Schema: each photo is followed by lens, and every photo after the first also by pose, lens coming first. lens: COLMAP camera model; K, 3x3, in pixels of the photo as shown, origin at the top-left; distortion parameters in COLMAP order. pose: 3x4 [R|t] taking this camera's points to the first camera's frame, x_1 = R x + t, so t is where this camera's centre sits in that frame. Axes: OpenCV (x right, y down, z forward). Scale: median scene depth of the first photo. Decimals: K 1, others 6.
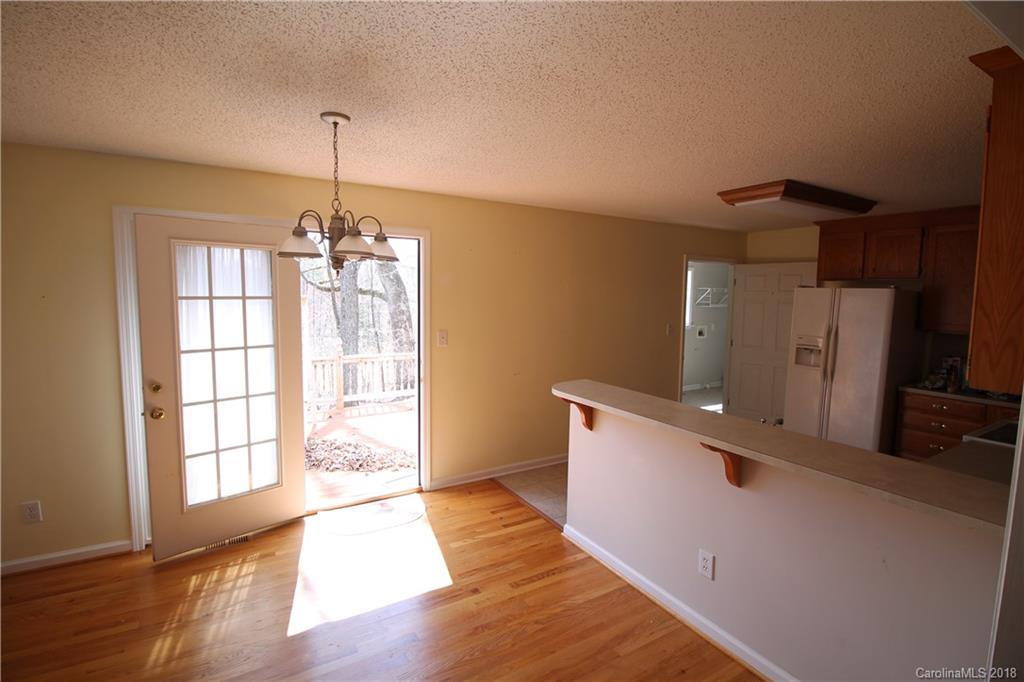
lens RADIAL K [[481.3, 0, 513.6], [0, 481.3, 338.5], [0, 0, 1]] dist [-0.009823, -0.005852]
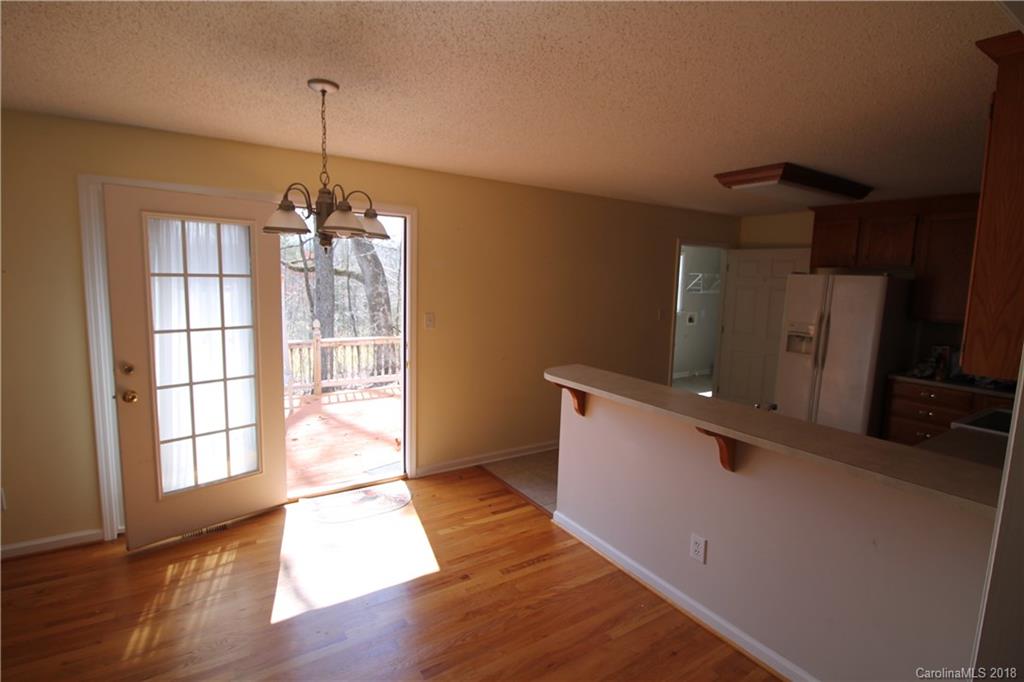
lens RADIAL K [[499.9, 0, 515.0], [0, 499.9, 340.4], [0, 0, 1]] dist [-0.008045, -0.005889]
pose [[0.999217, 0.009558, 0.038397, -0.023408], [-0.010798, 0.999423, 0.032218, 0.006240], [-0.038067, -0.032608, 0.998743, -0.011645]]
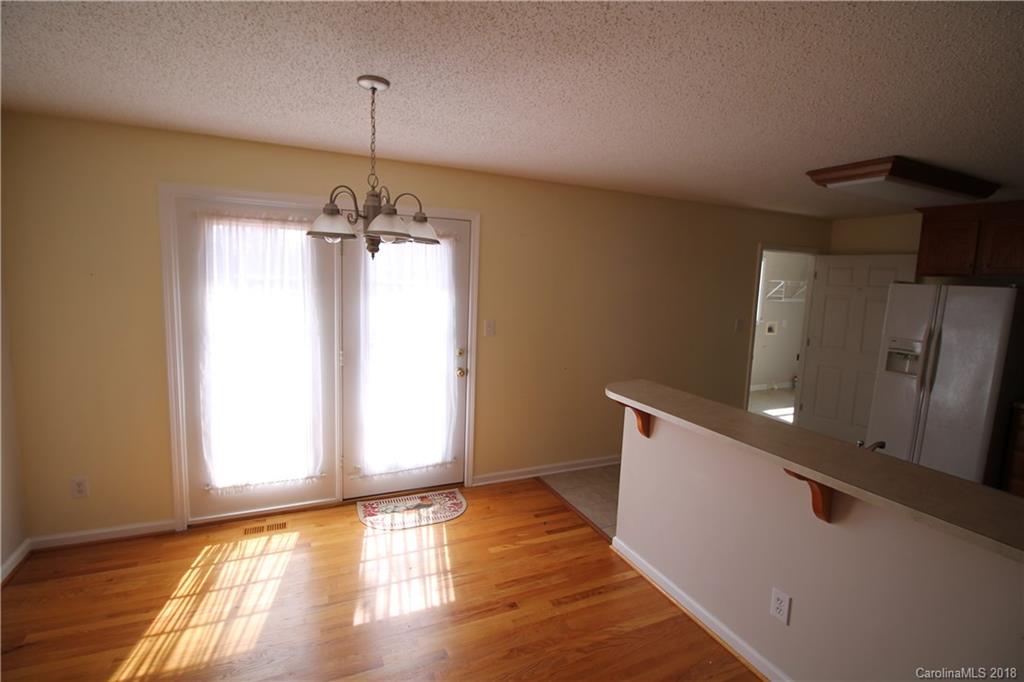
lens RADIAL K [[481.3, 0, 516.6], [0, 481.3, 338.2], [0, 0, 1]] dist [-0.009823, -0.005852]
pose [[0.993929, 0.036409, -0.103825, 0.004733], [-0.033652, 0.999036, 0.028182, -0.014069], [0.104751, -0.024517, 0.994196, 0.107339]]
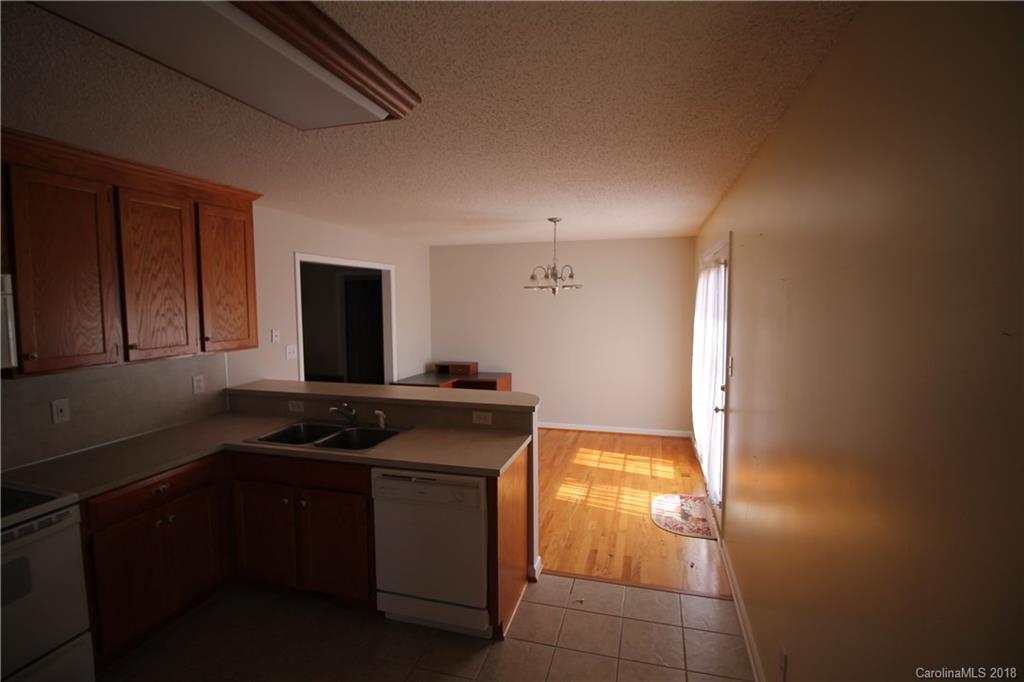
lens RADIAL K [[481.3, 0, 534.0], [0, 481.3, 331.7], [0, 0, 1]] dist [-0.009823, -0.005852]
pose [[-0.707777, 0.033482, -0.705642, 1.007557], [-0.077068, 0.989255, 0.124240, -0.211373], [0.702220, 0.142316, -0.697591, 2.102970]]
